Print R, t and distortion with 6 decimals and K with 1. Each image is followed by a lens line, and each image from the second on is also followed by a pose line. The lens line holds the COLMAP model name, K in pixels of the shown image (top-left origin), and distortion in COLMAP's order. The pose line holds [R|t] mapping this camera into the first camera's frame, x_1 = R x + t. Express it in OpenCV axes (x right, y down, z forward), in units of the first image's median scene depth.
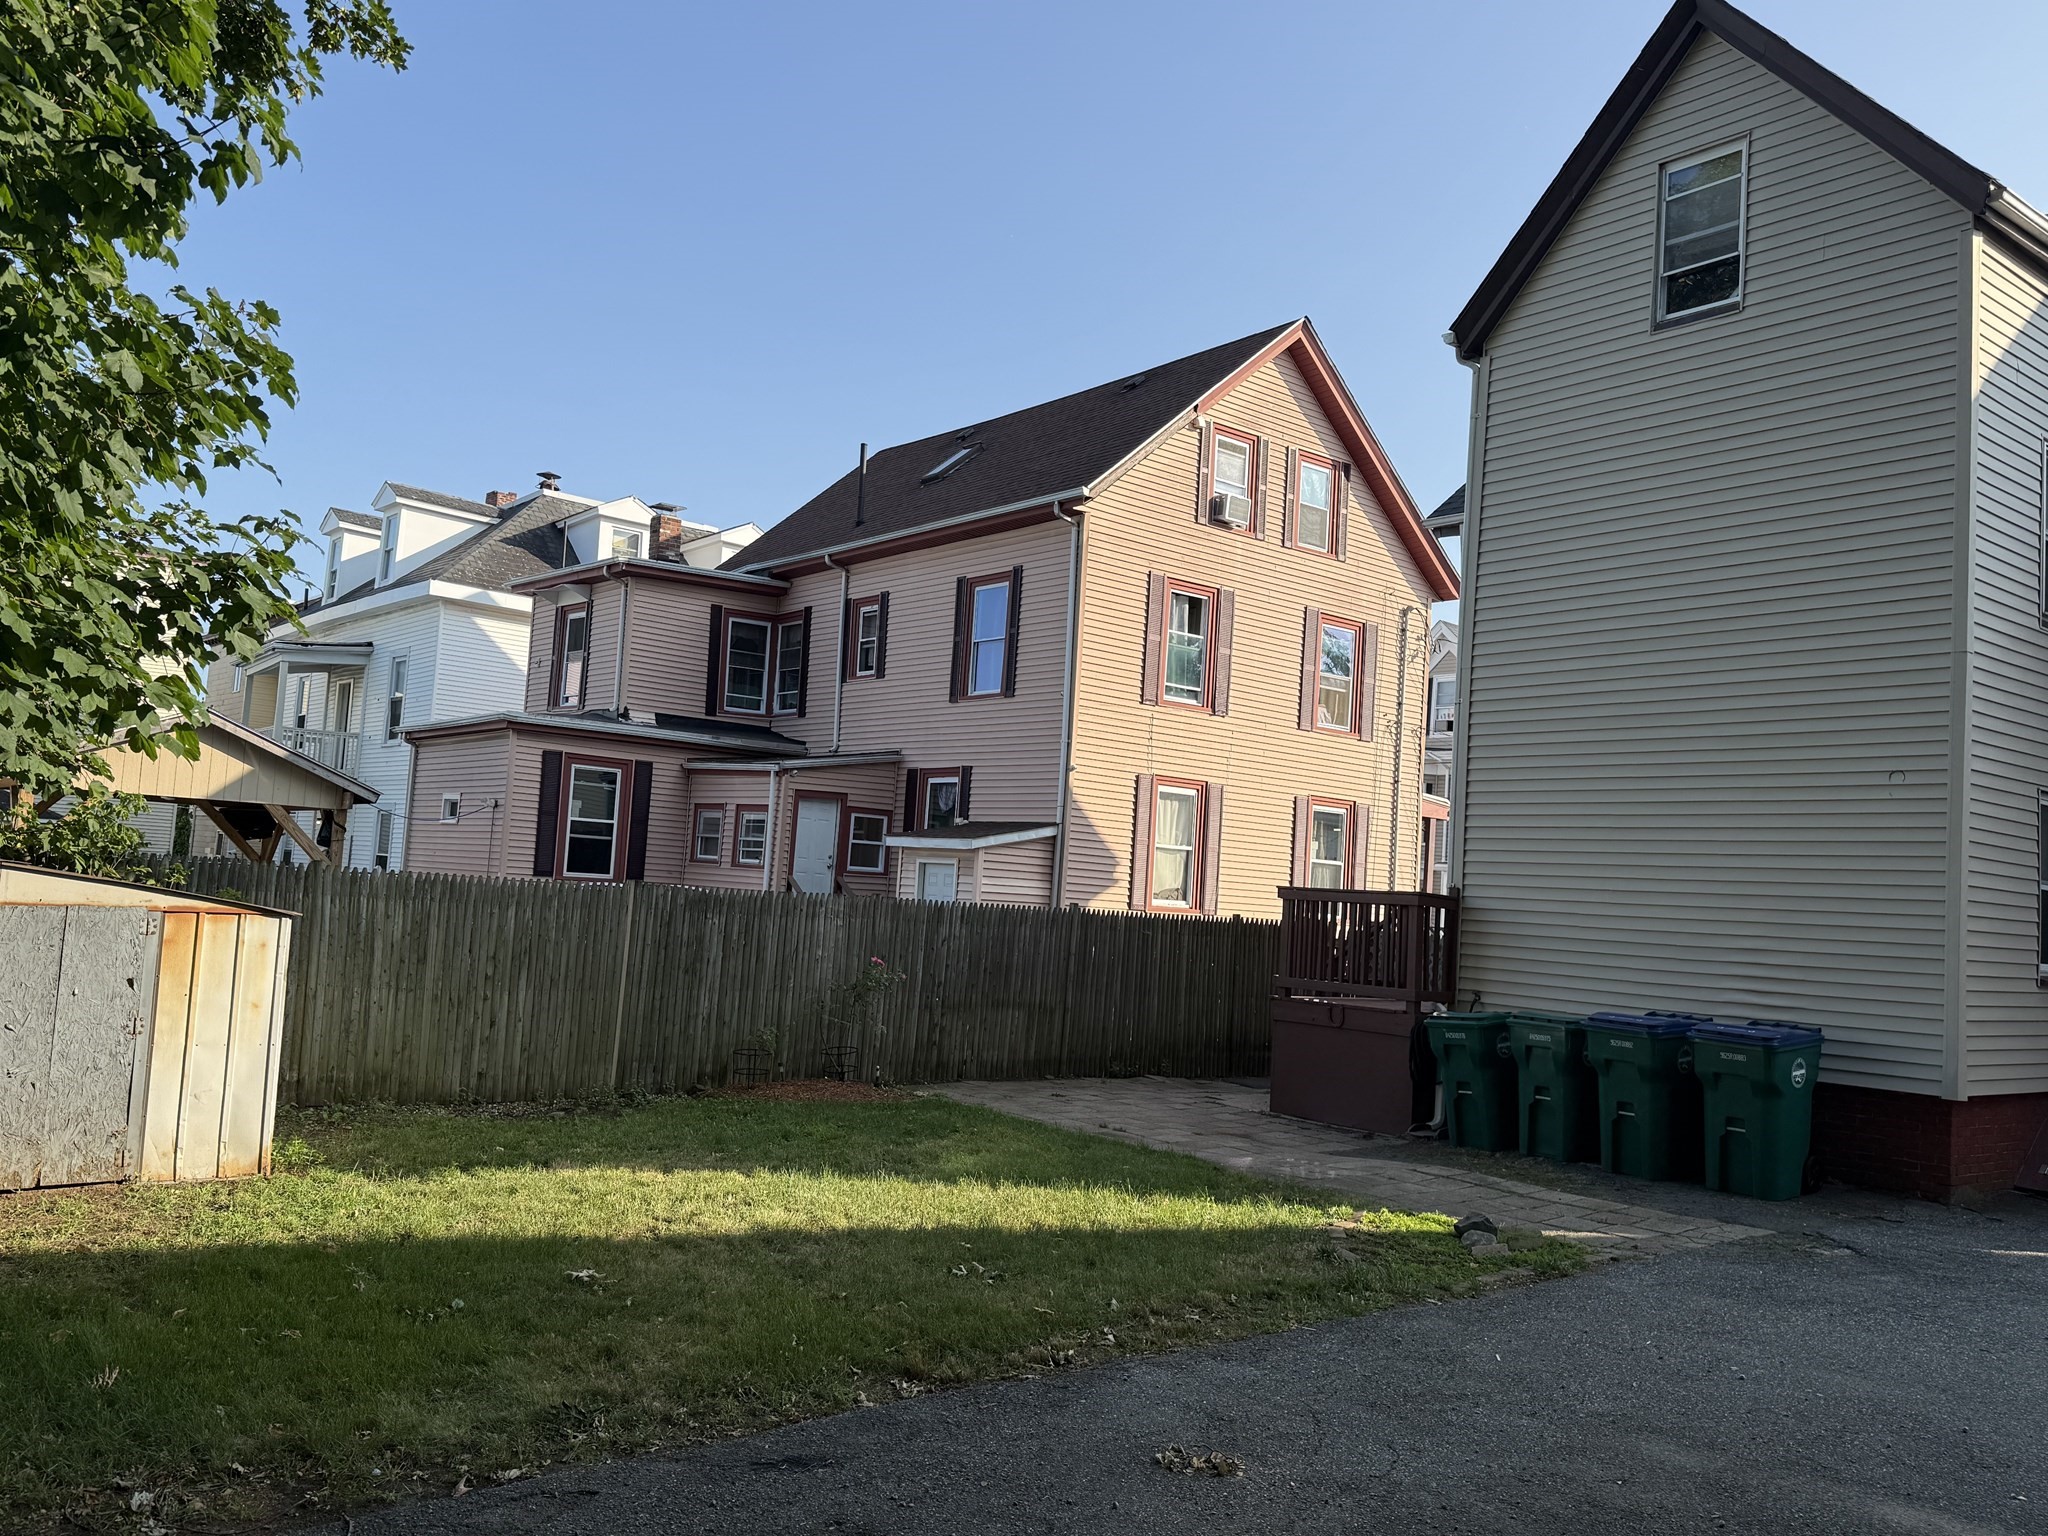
lens RADIAL K [[1630.5, 0, 1024.5], [0, 1630.5, 778.0], [0, 0, 1]] dist [0.007022, -0.008853]
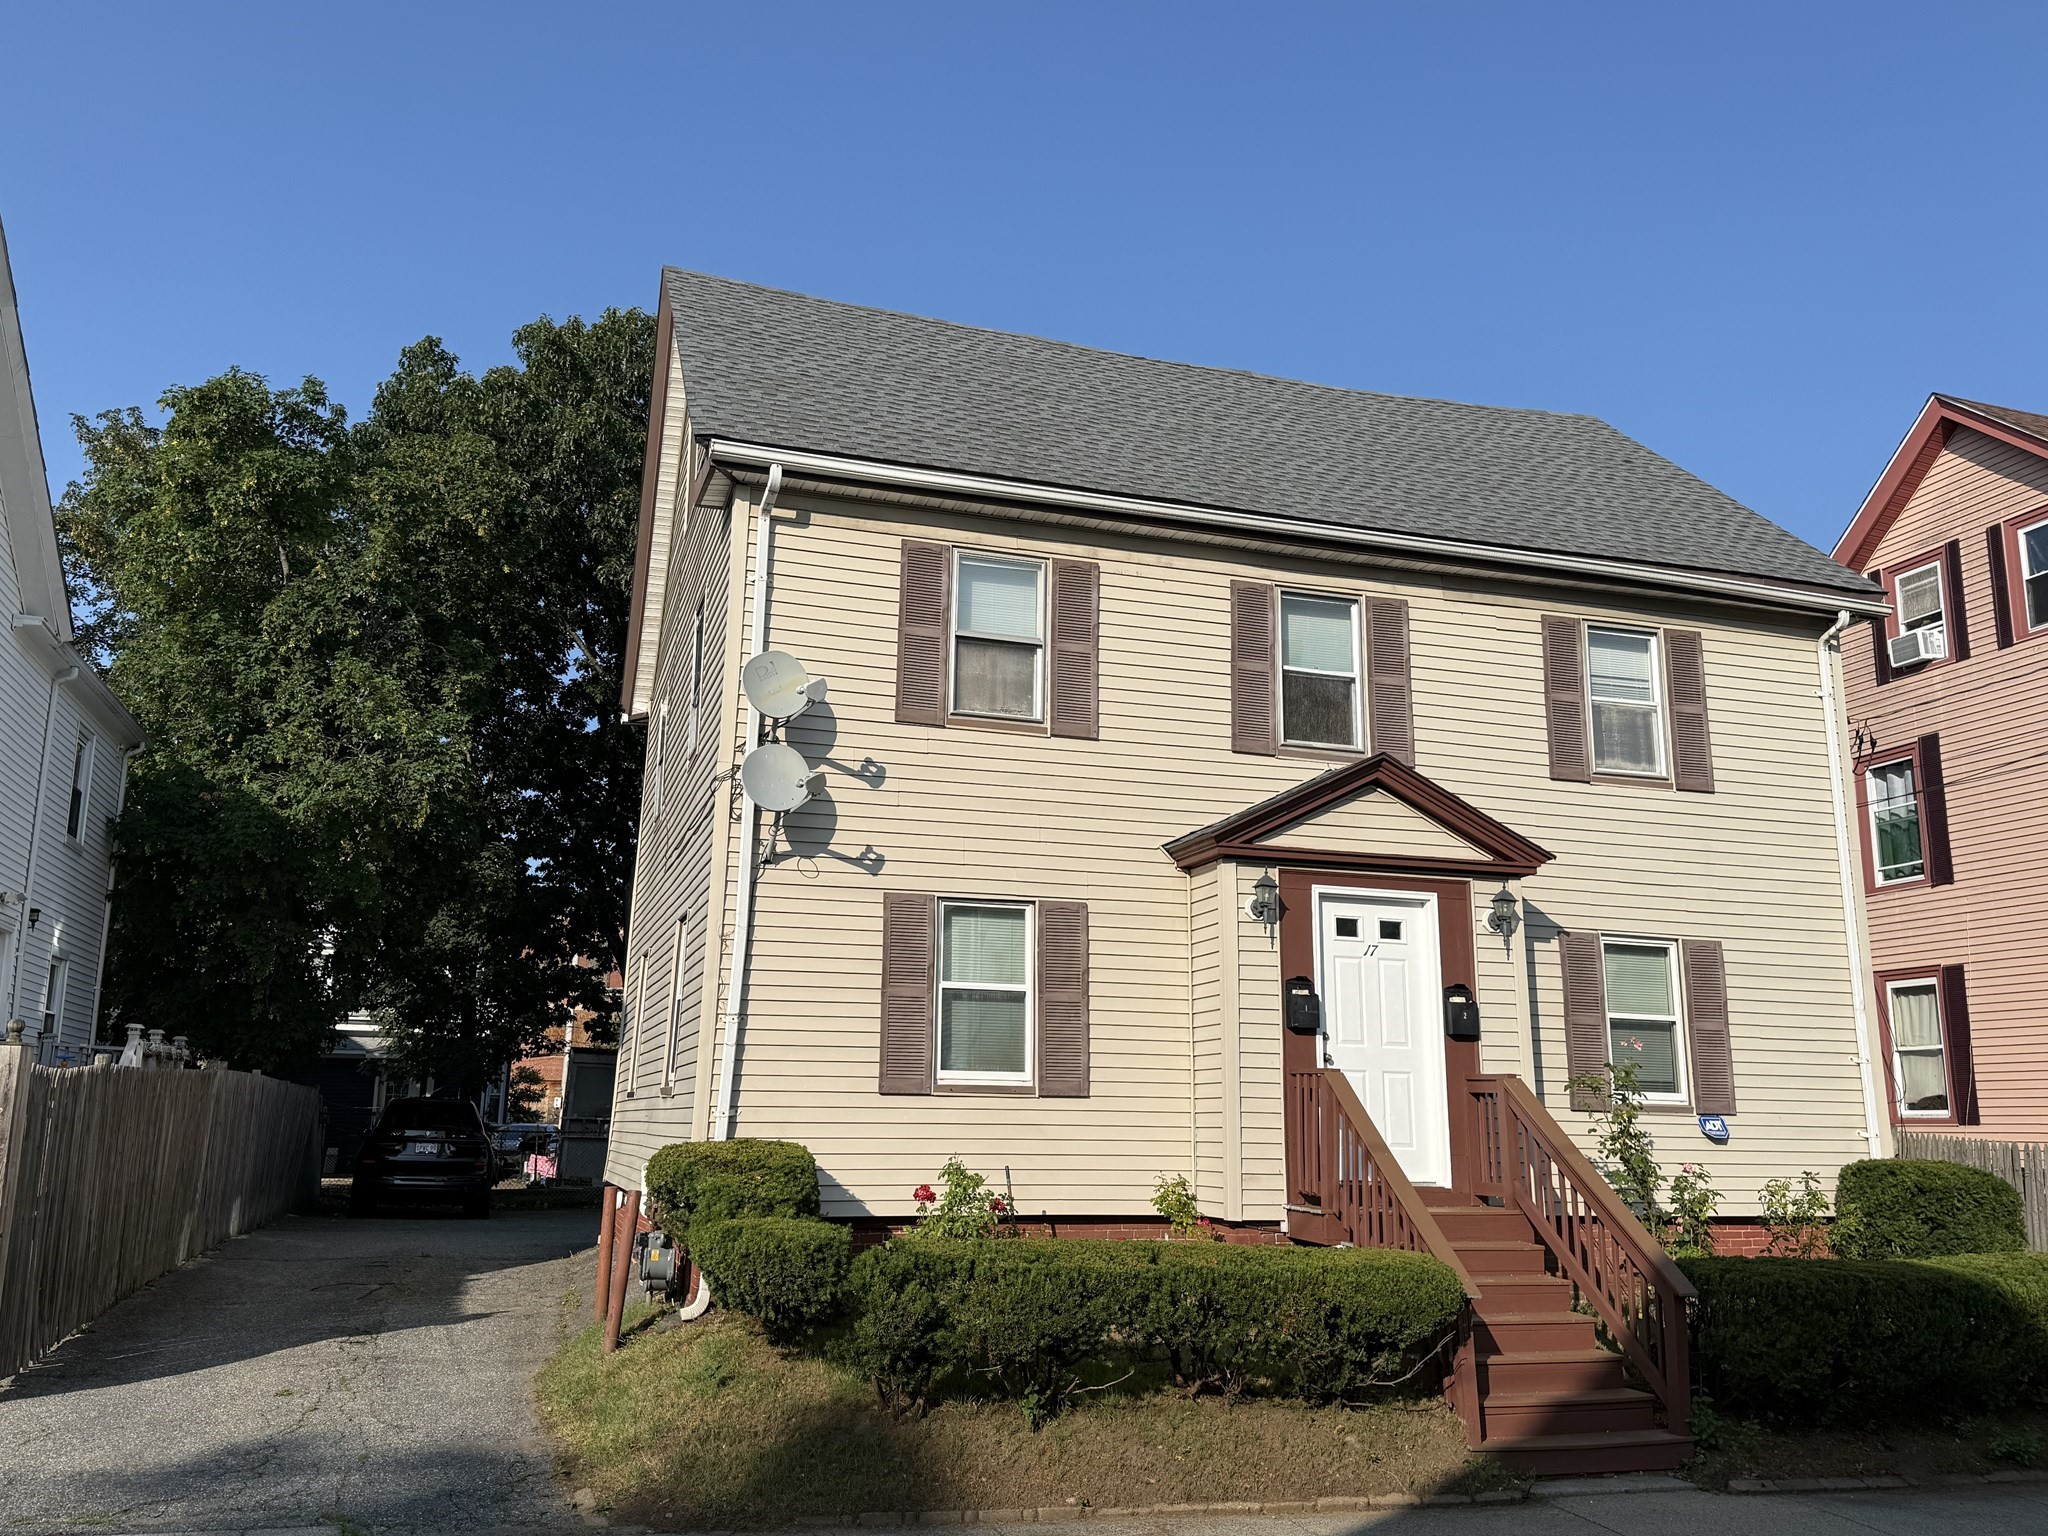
lens RADIAL K [[1609.3, 0, 1024.0], [0, 1609.3, 768.0], [0, 0, 1]] dist [0.173226, -0.253135]
pose [[-0.364815, -0.267246, -0.891902, 1.365053], [0.036075, 0.953146, -0.300353, 0.184665], [0.930381, -0.141749, -0.338081, 1.079271]]
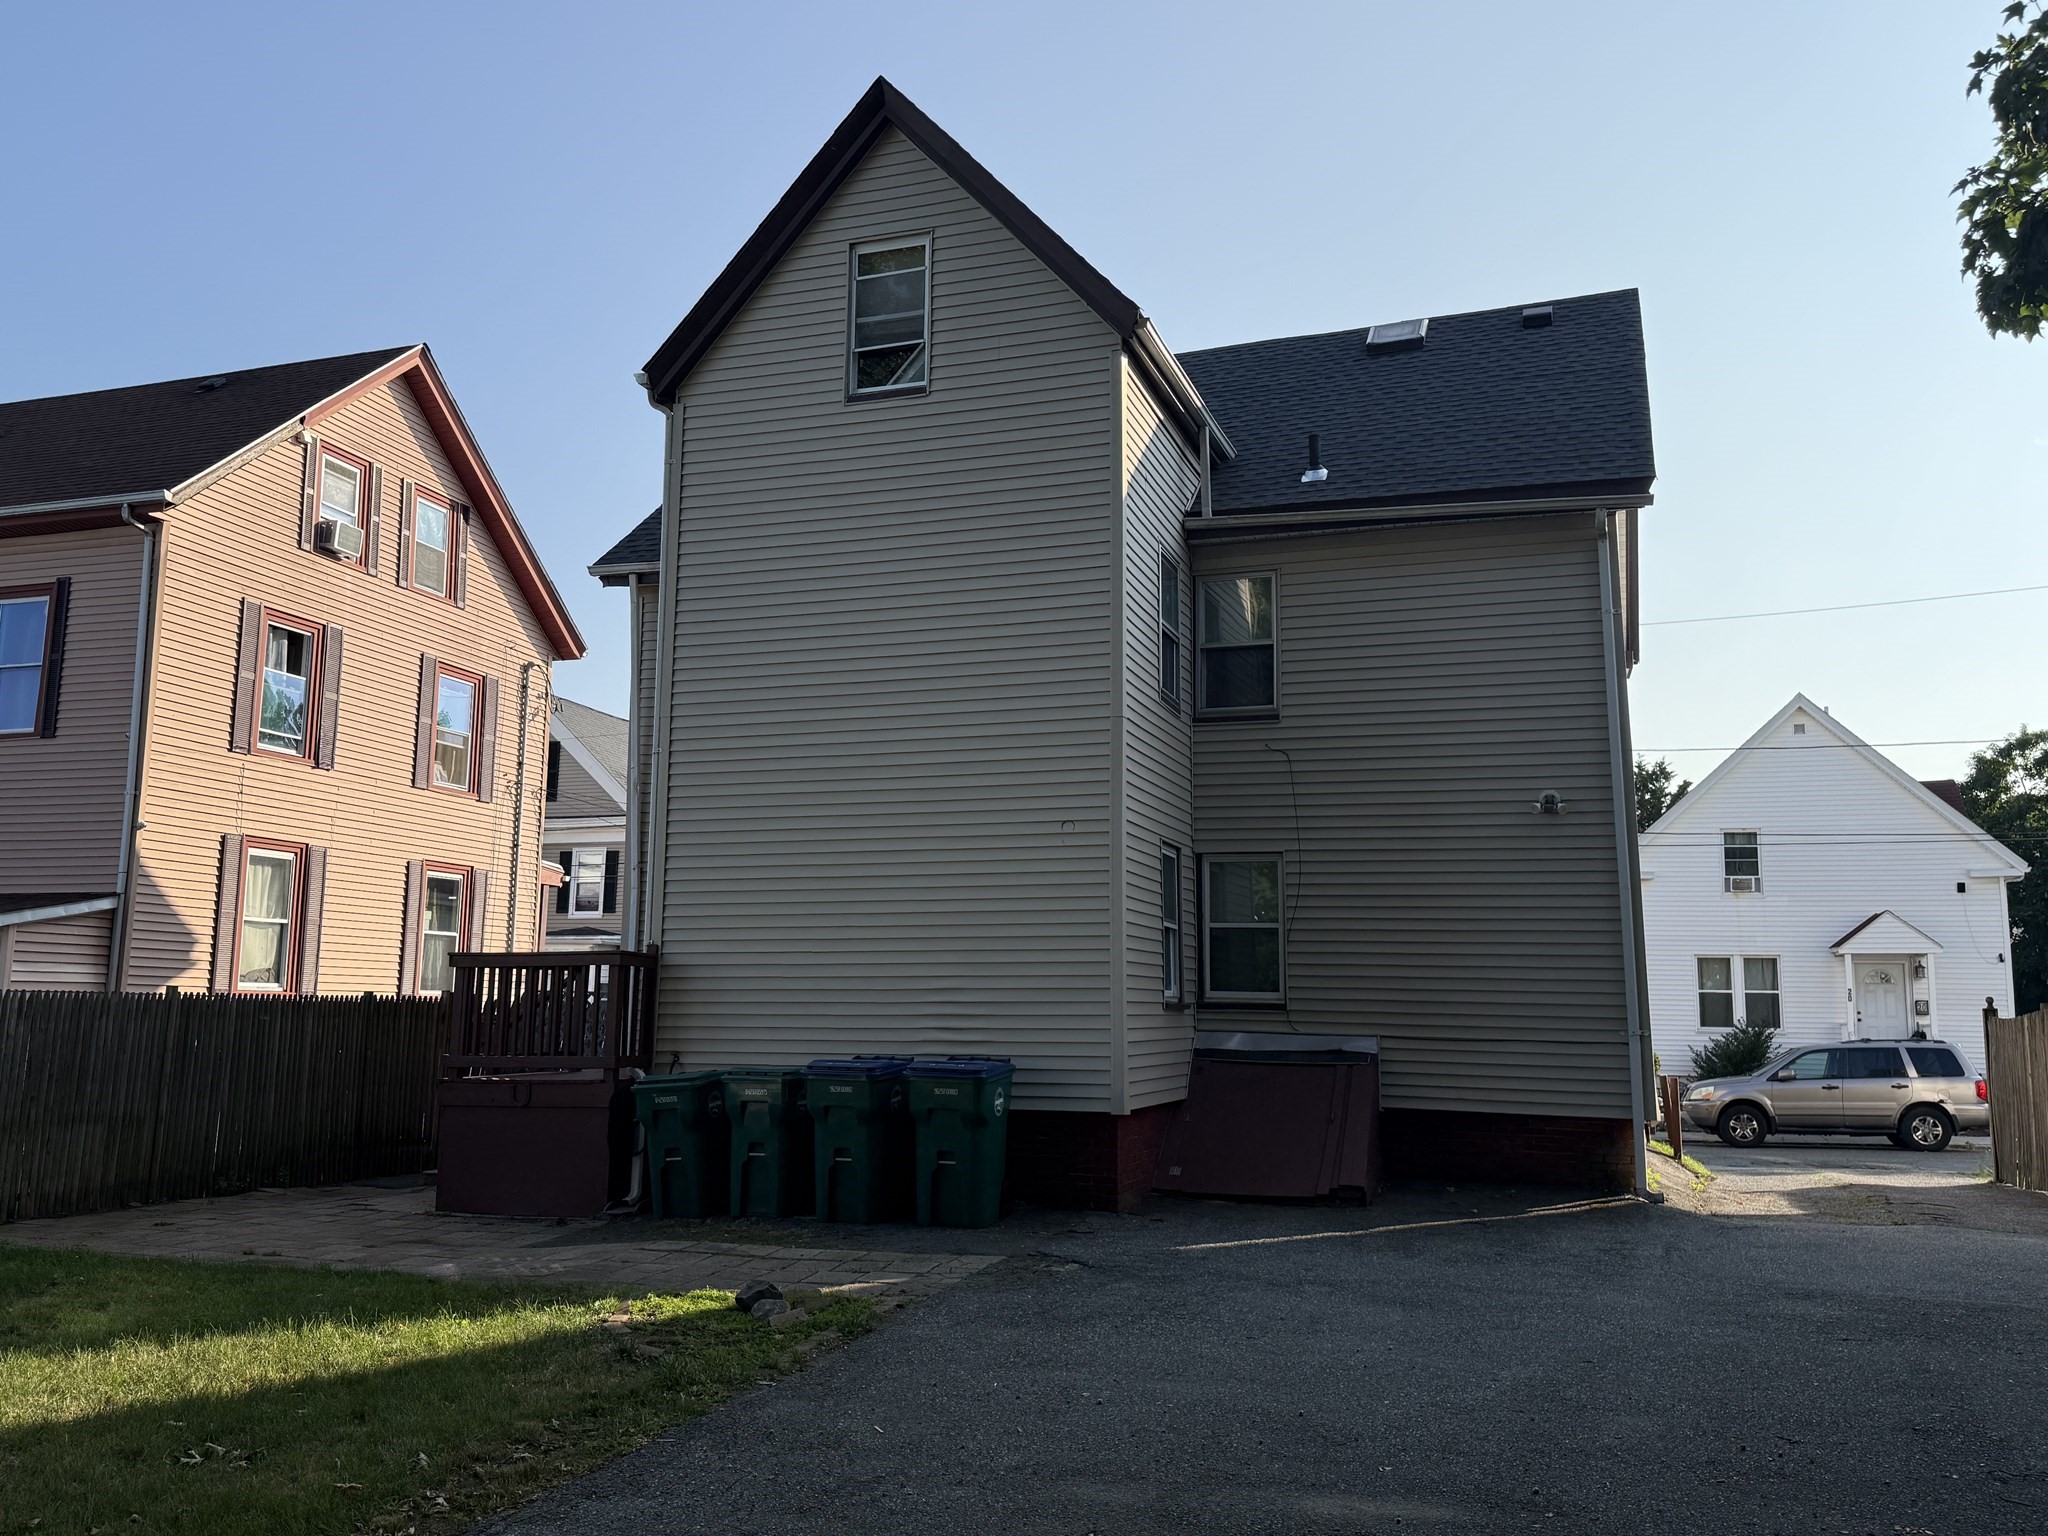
lens RADIAL K [[1609.3, 0, 1024.0], [0, 1609.3, 768.0], [0, 0, 1]] dist [0.173226, -0.253135]
pose [[0.835322, 0.025873, 0.549152, -0.067203], [0.003698, 0.998605, -0.052675, 0.011976], [-0.549749, 0.046031, 0.834061, 0.063422]]
